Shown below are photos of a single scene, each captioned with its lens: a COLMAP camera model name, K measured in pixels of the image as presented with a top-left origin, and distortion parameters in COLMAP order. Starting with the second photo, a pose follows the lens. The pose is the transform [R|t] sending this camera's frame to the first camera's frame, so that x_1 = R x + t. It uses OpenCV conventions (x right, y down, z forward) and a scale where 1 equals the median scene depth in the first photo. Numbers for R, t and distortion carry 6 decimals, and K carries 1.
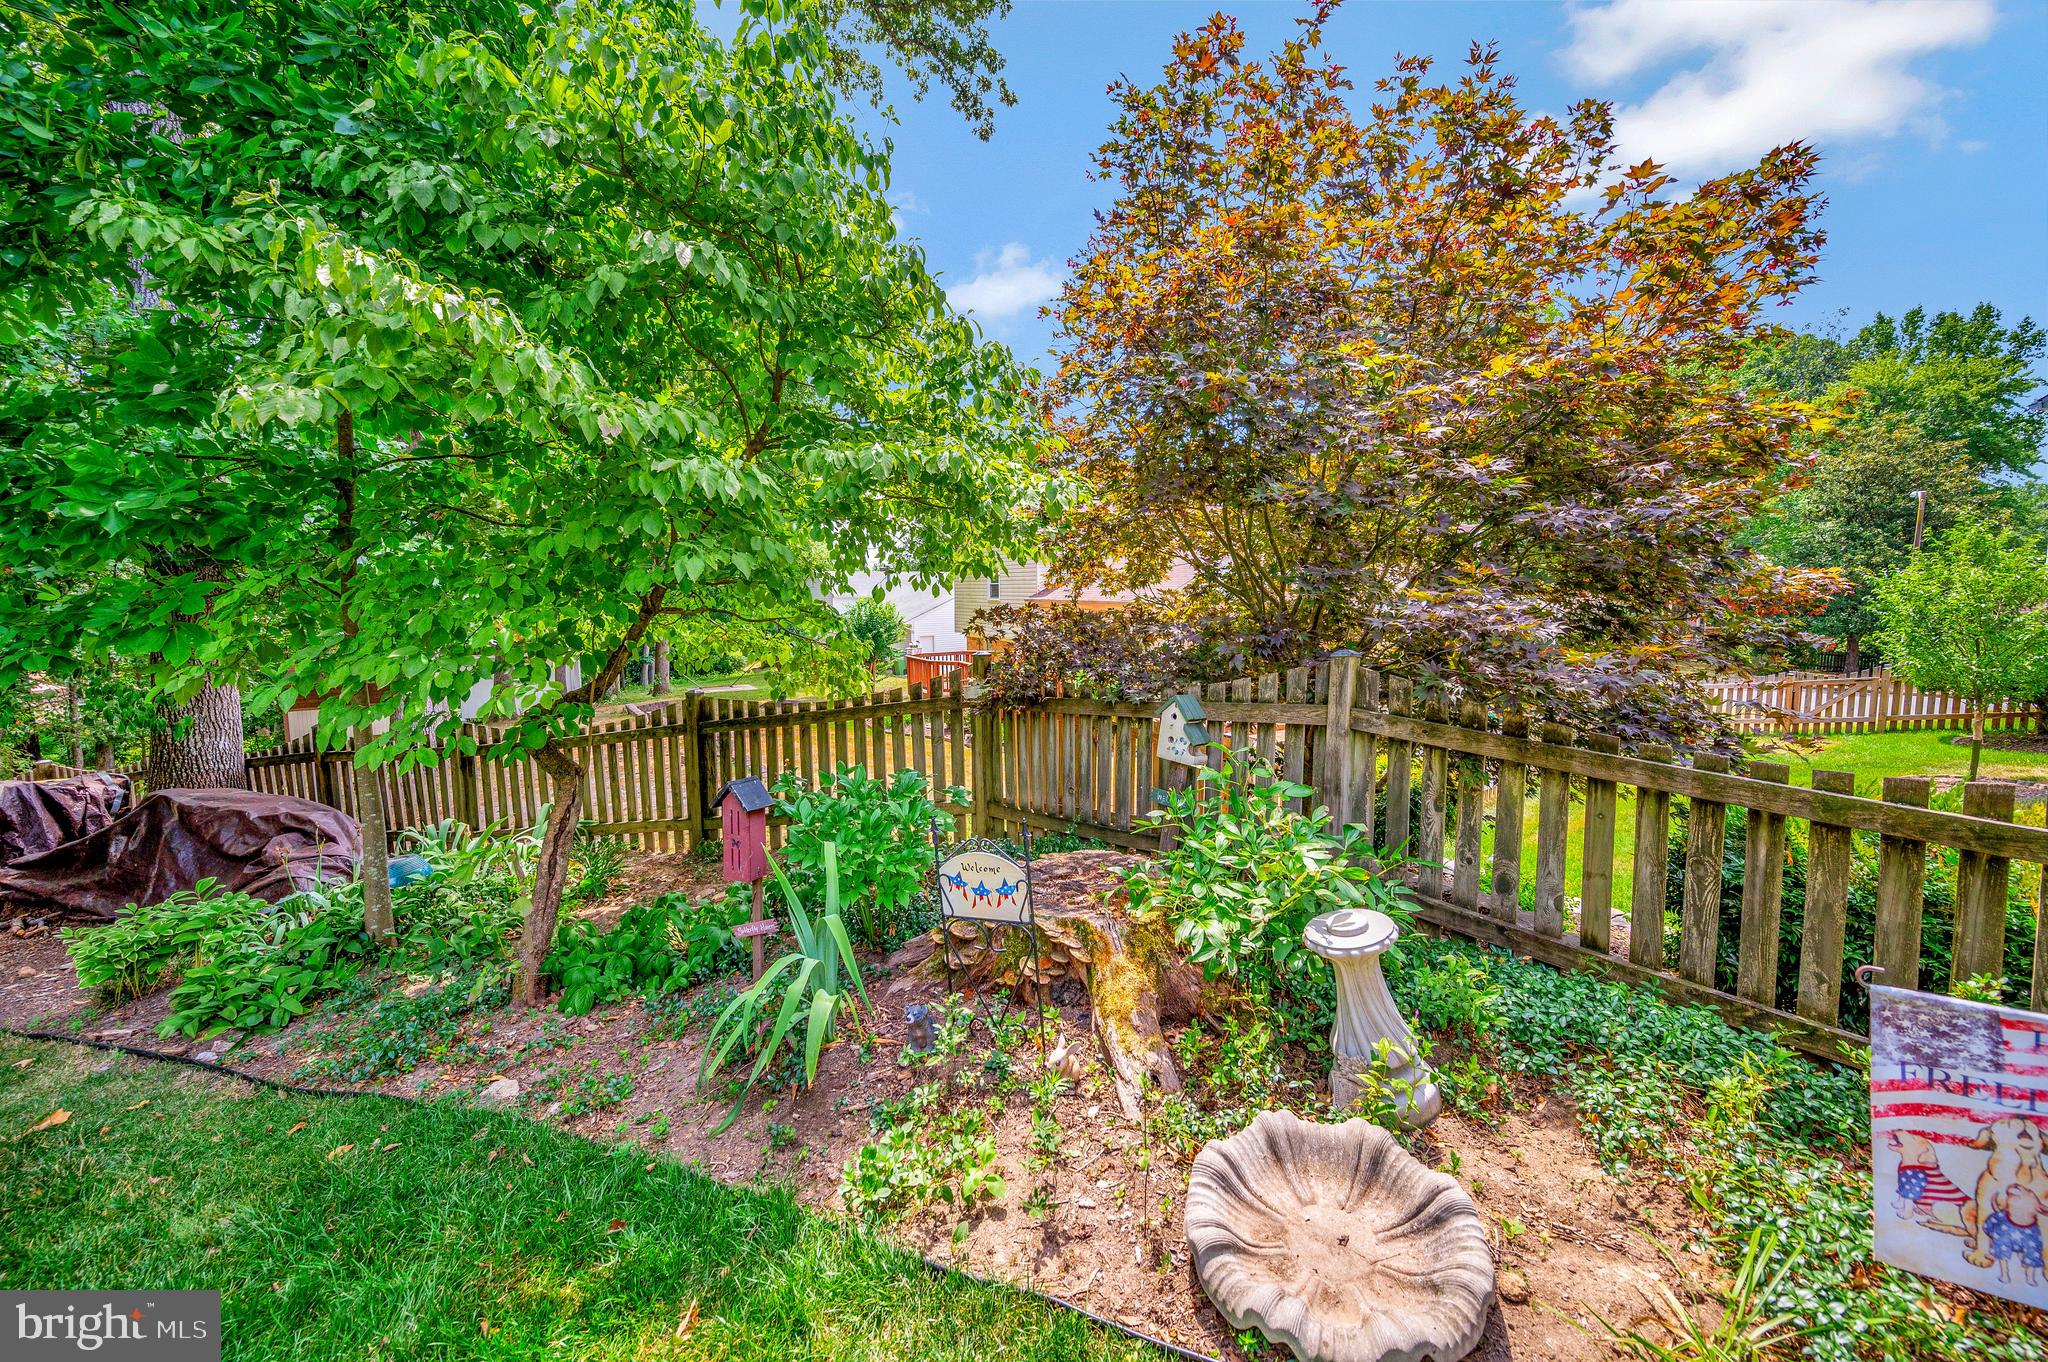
lens RADIAL K [[818.1, 0, 1020.0], [0, 818.1, 681.7], [0, 0, 1]] dist [0.000466, -0.000971]
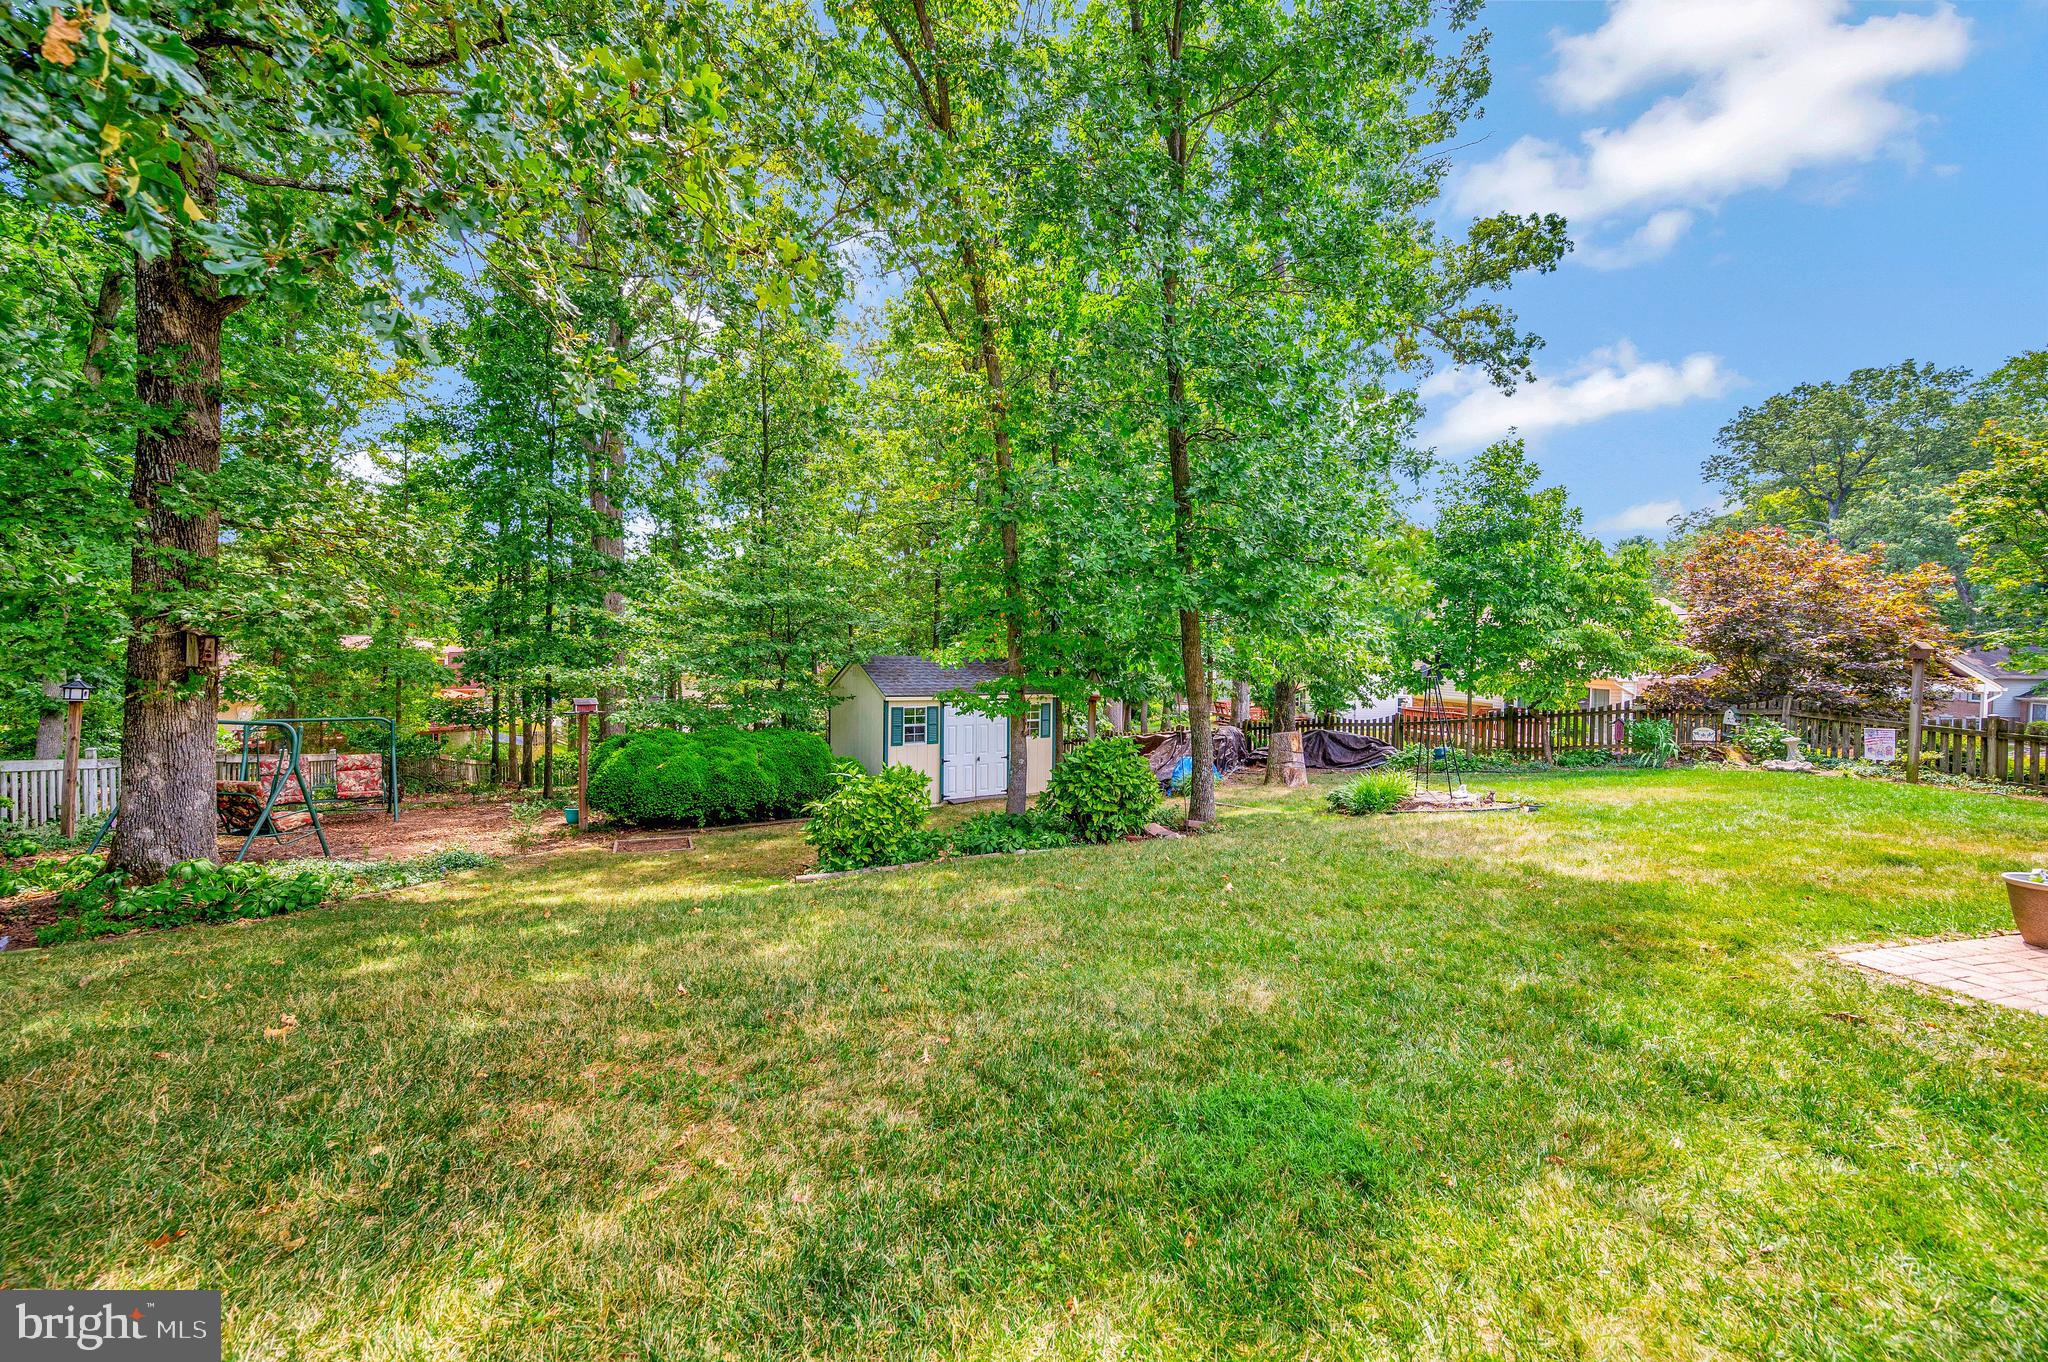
lens RADIAL K [[818.1, 0, 1023.6], [0, 818.1, 671.8], [0, 0, 1]] dist [0.000466, -0.000971]
pose [[0.933903, 0.028511, -0.356389, -1.496487], [-0.059710, 0.995253, -0.076847, 0.337200], [0.352506, 0.093048, 0.931172, -3.626878]]
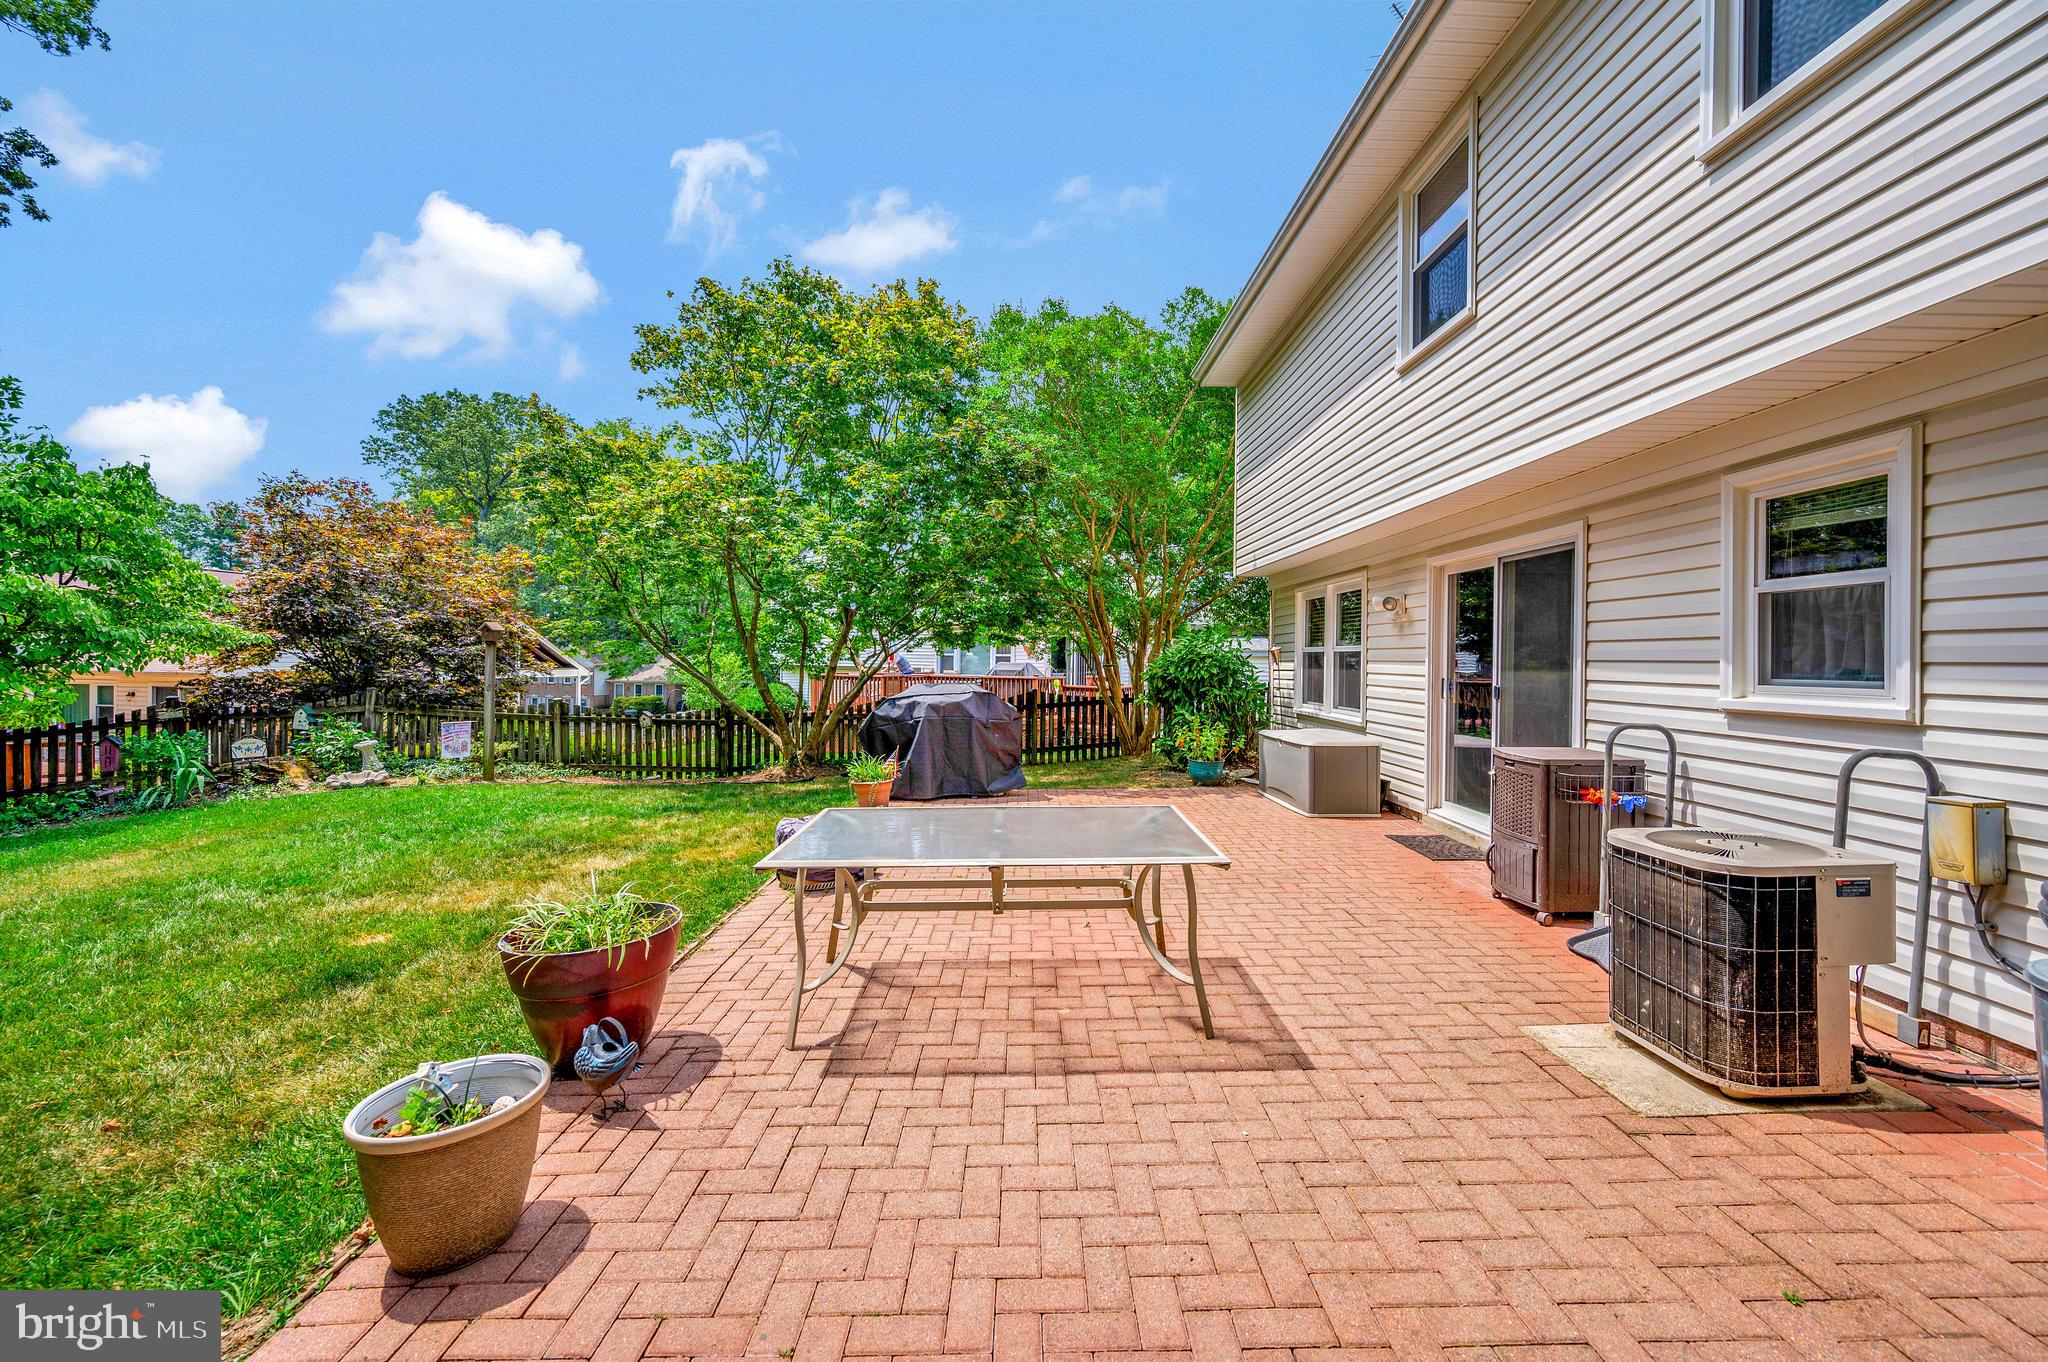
lens RADIAL K [[818.1, 0, 1033.4], [0, 818.1, 661.9], [0, 0, 1]] dist [0.000466, -0.000971]
pose [[0.547466, 0.009146, 0.836778, -0.790169], [0.080149, 0.994770, -0.063311, 0.247237], [-0.832981, 0.101727, 0.543870, -2.651981]]
